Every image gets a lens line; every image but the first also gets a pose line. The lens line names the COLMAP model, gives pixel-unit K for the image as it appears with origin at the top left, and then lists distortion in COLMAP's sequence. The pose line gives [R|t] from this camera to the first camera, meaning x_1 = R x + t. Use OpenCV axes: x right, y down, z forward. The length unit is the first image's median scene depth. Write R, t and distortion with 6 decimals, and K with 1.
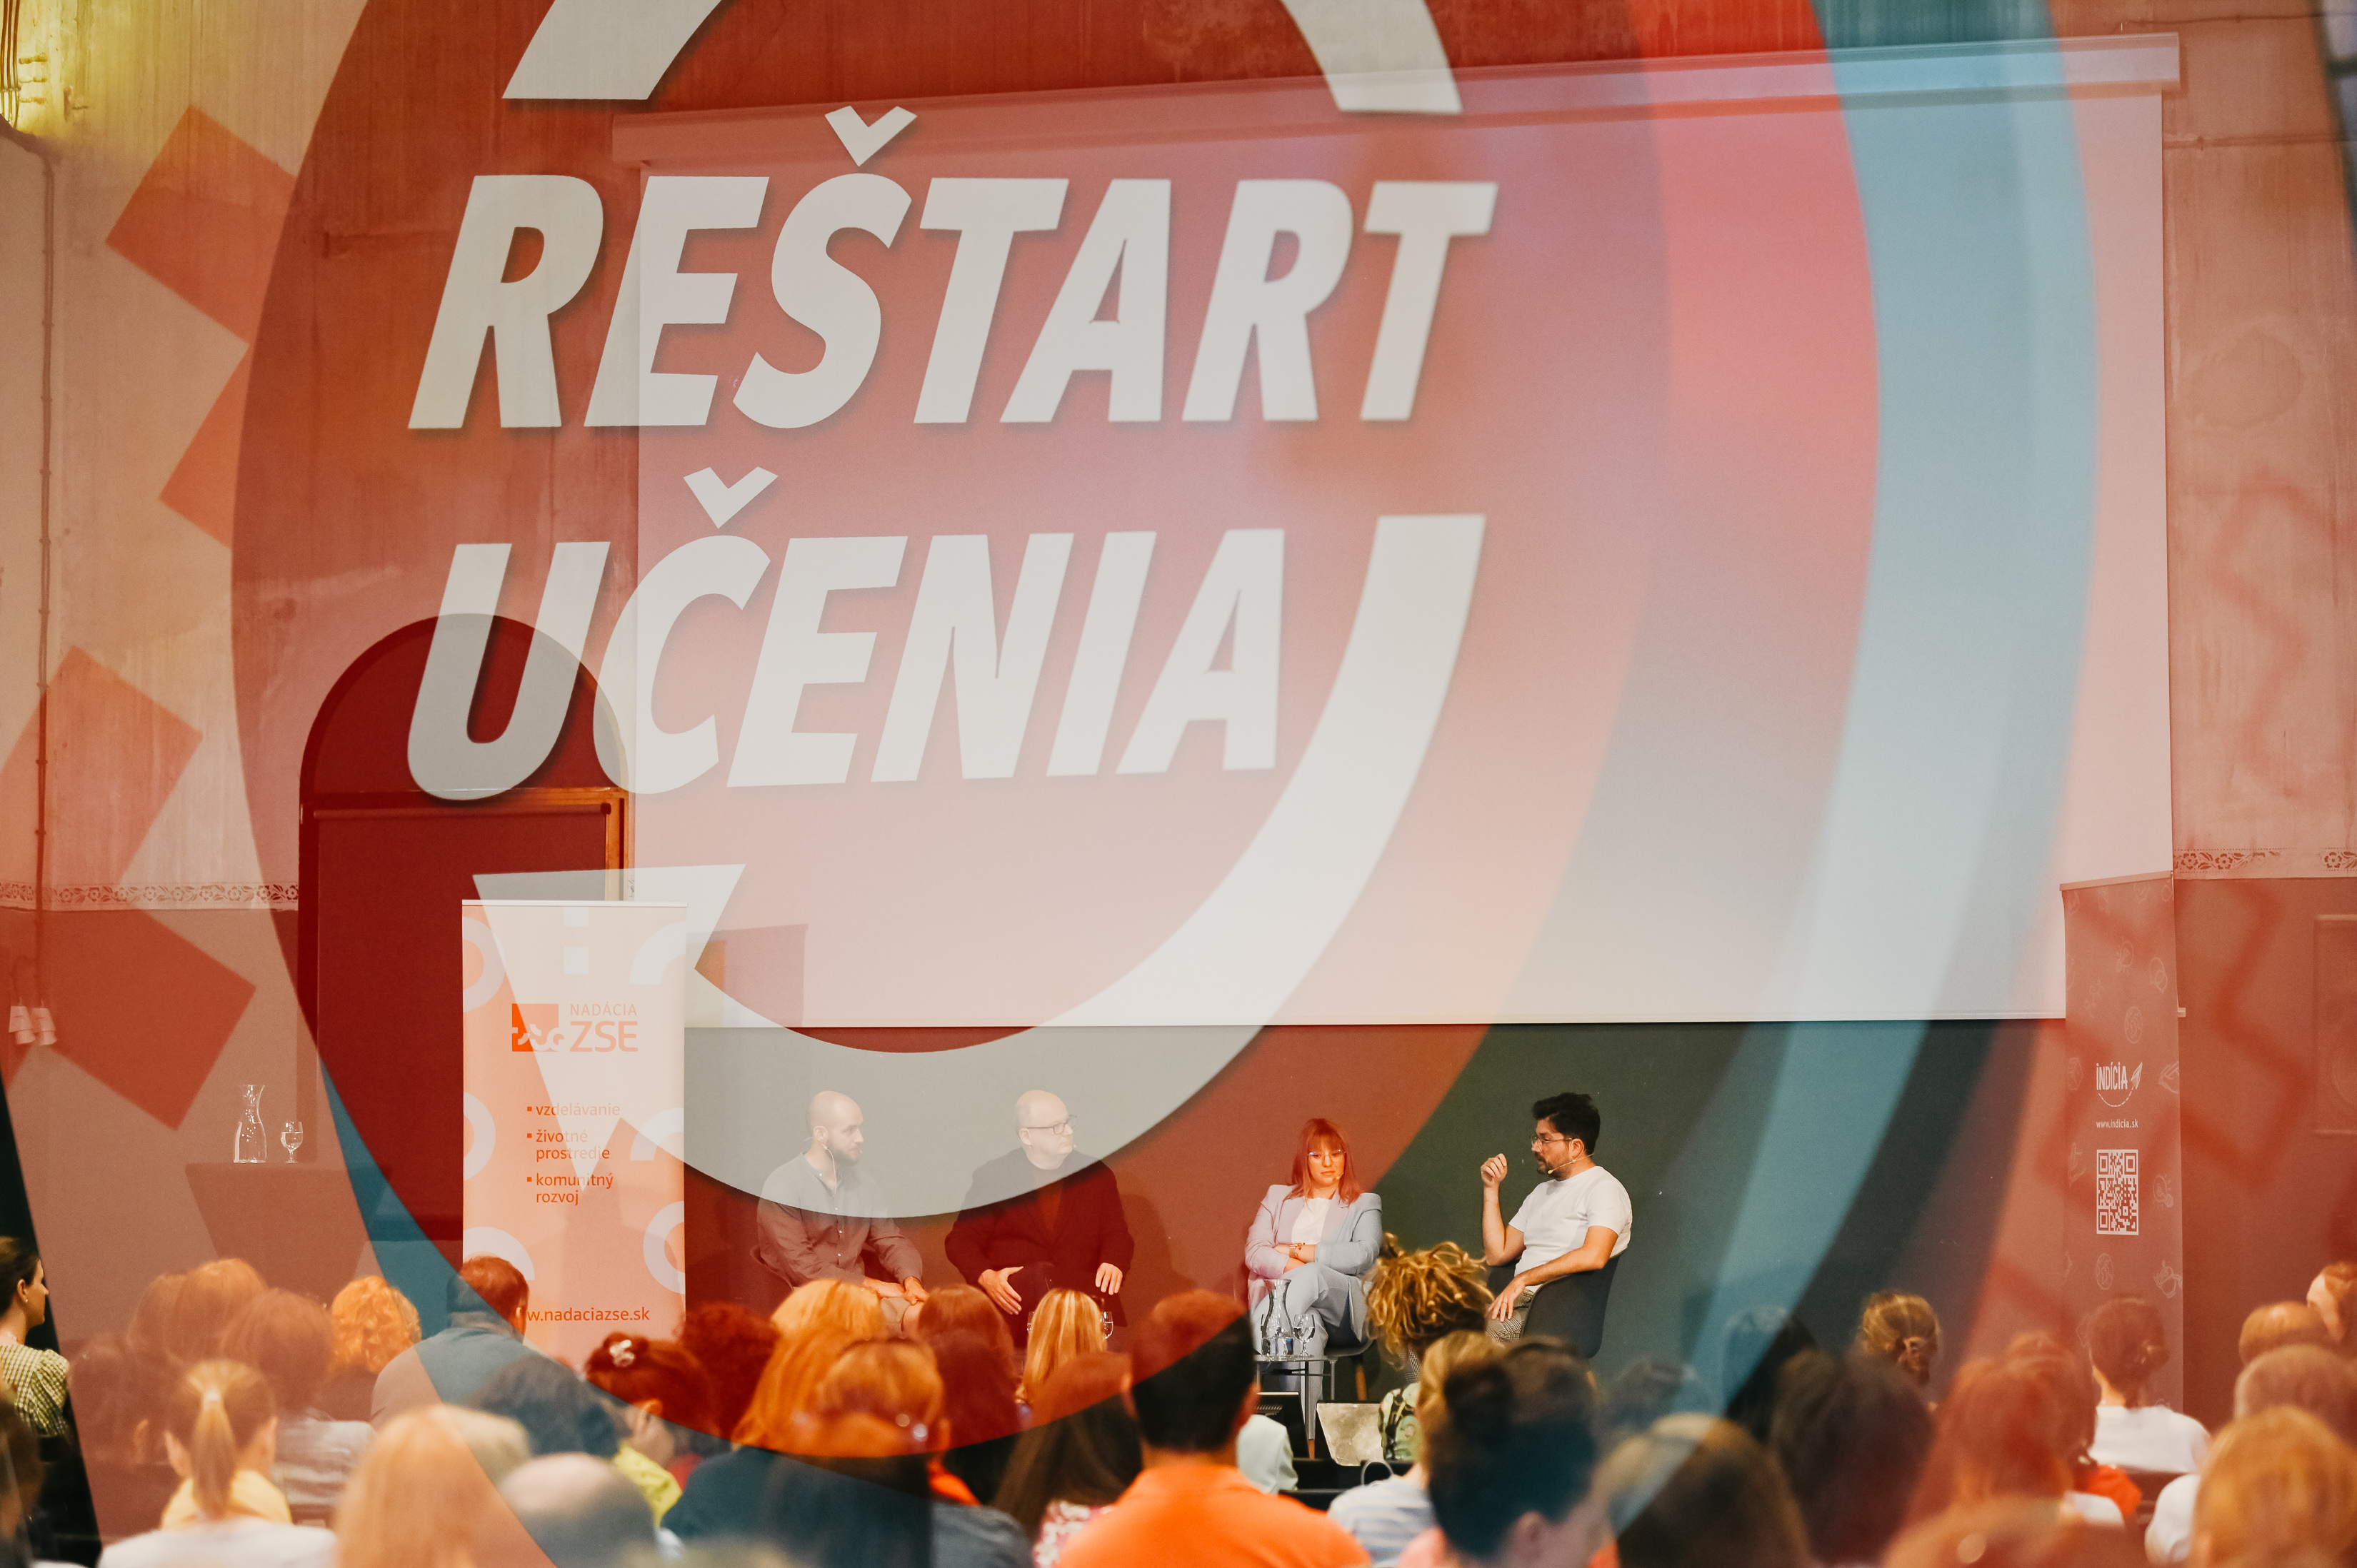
lens RADIAL K [[4820.7, 0, 1176.0], [0, 4820.7, 842.6], [0, 0, 1]] dist [-0.035540, -0.004287]
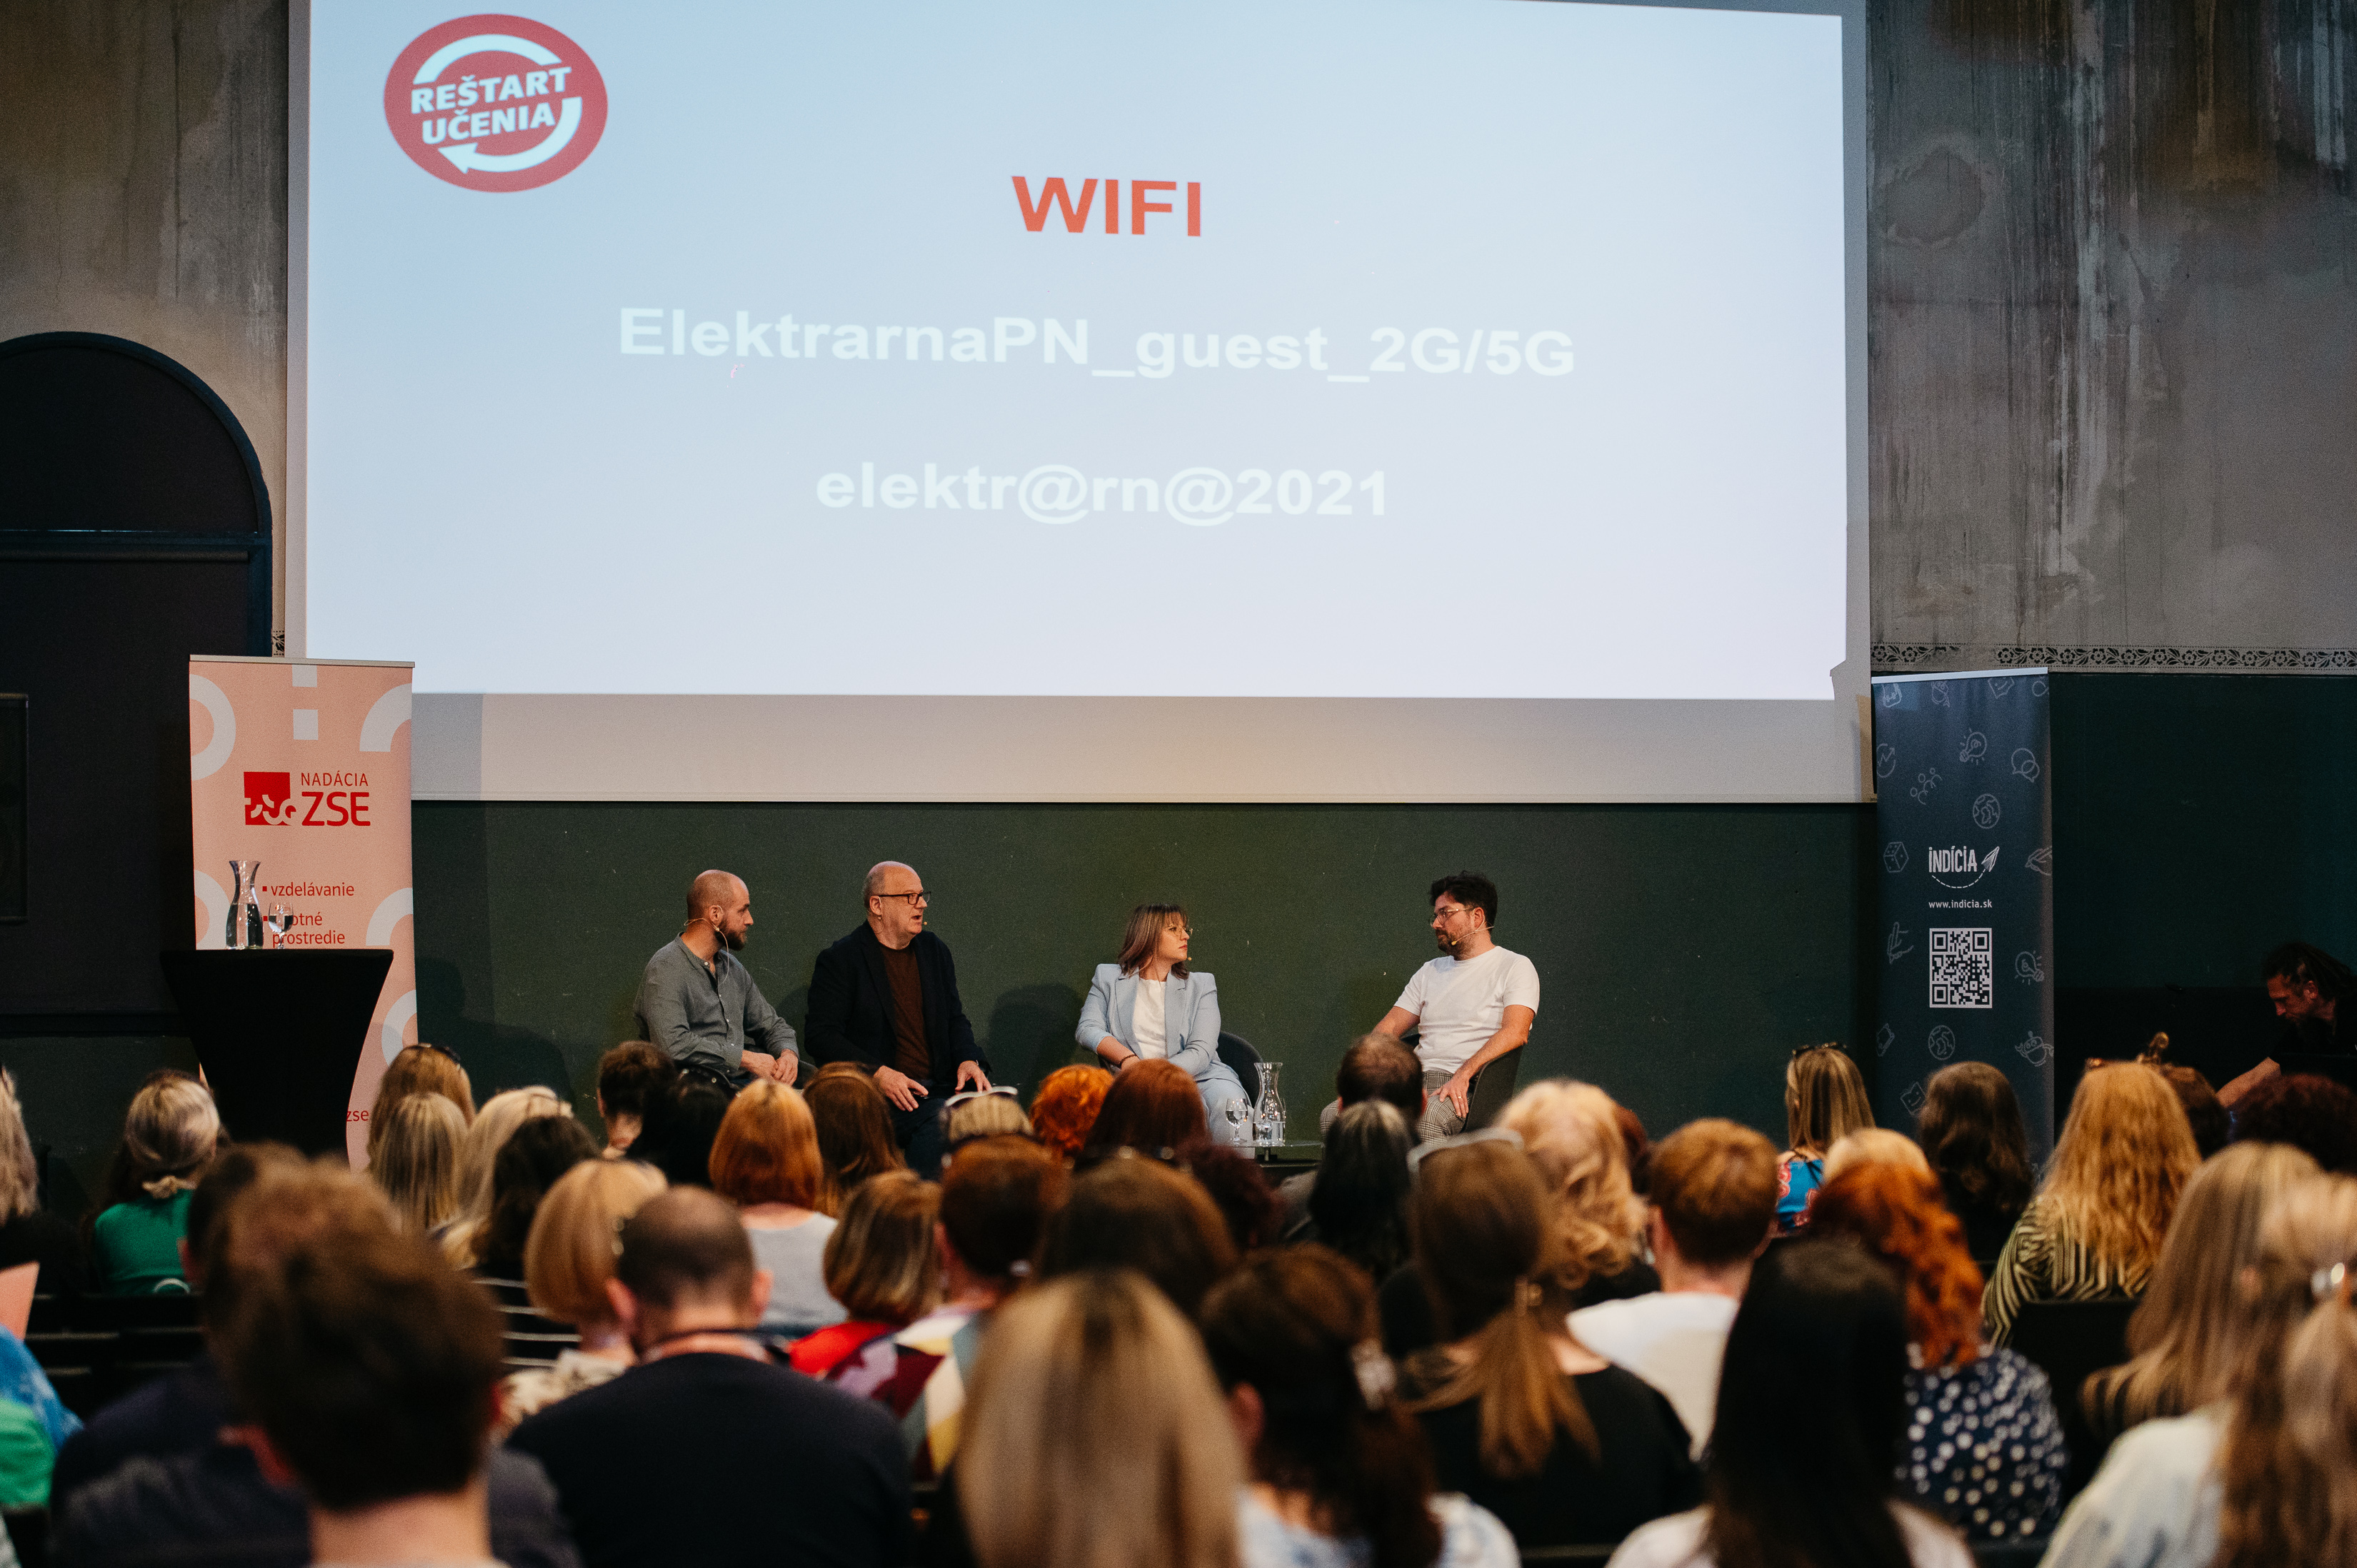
lens RADIAL K [[4820.7, 0, 1176.0], [0, 4820.7, 842.6], [0, 0, 1]] dist [-0.035540, -0.004287]
pose [[0.901227, 0.005322, 0.433315, -0.369558], [-0.022886, 0.999114, 0.035328, 0.011081], [-0.432742, -0.041756, 0.900550, 0.118717]]
